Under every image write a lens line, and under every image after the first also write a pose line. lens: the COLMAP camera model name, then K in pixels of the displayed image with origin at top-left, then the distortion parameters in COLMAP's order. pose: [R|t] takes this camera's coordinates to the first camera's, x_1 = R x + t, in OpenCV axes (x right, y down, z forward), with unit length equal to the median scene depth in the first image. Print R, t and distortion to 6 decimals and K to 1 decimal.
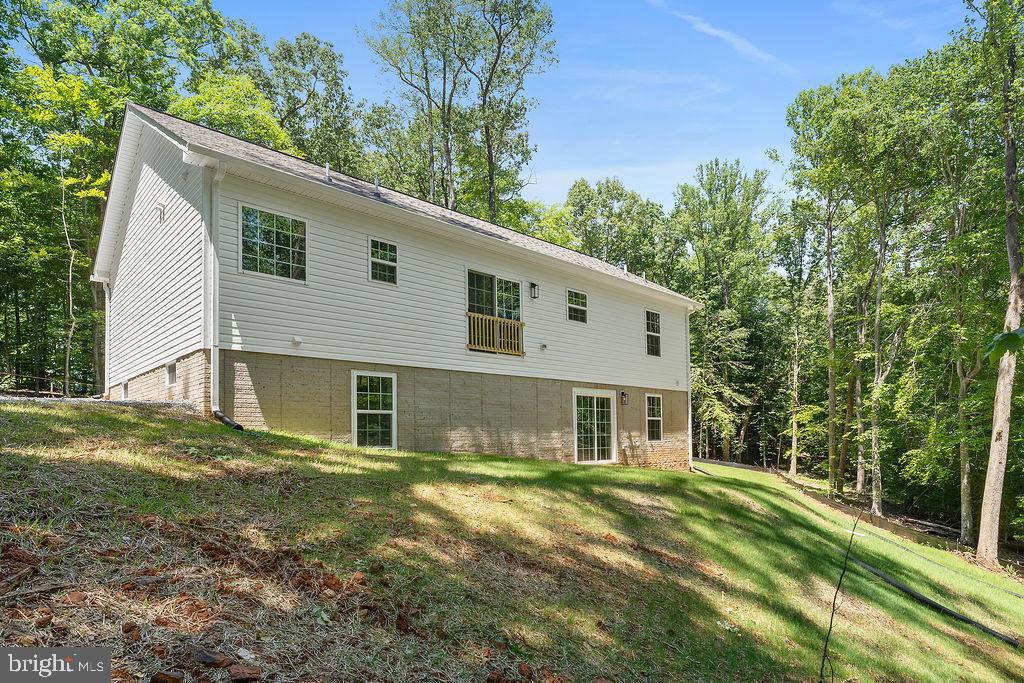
lens RADIAL K [[576.7, 0, 516.7], [0, 576.7, 430.1], [0, 0, 1]] dist [-0.004173, -0.000756]
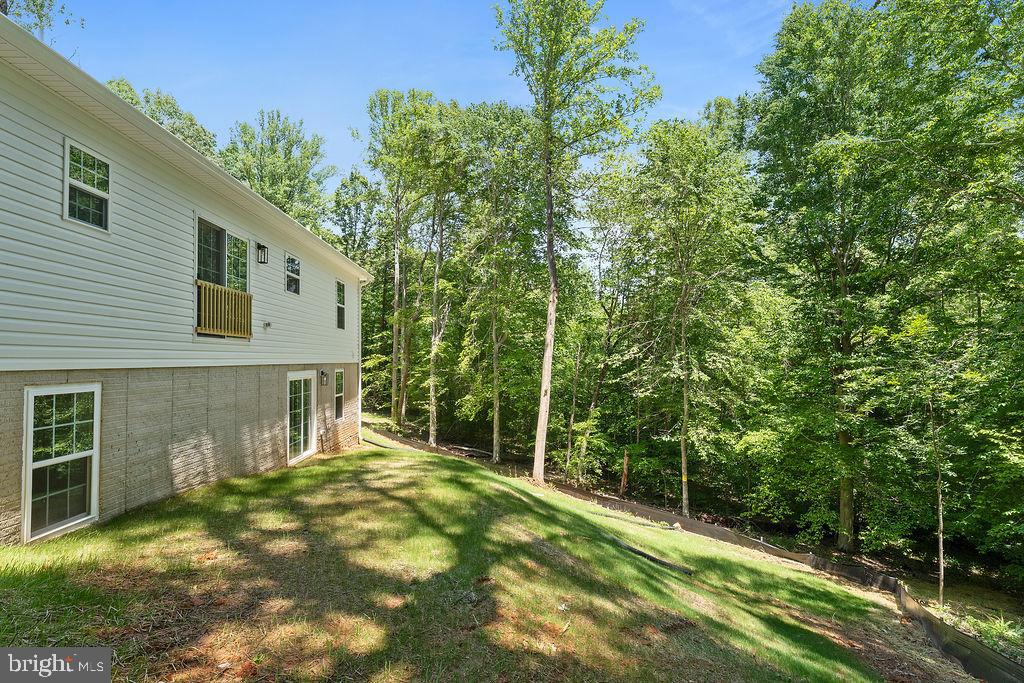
lens RADIAL K [[518.3, 0, 512.0], [0, 518.3, 341.5], [0, 0, 1]] dist [-0.003582, -0.000805]
pose [[0.661076, 0.031120, 0.749674, -0.246272], [-0.009204, 0.999401, -0.033370, -0.095532], [-0.750263, 0.015160, 0.660966, 0.264132]]
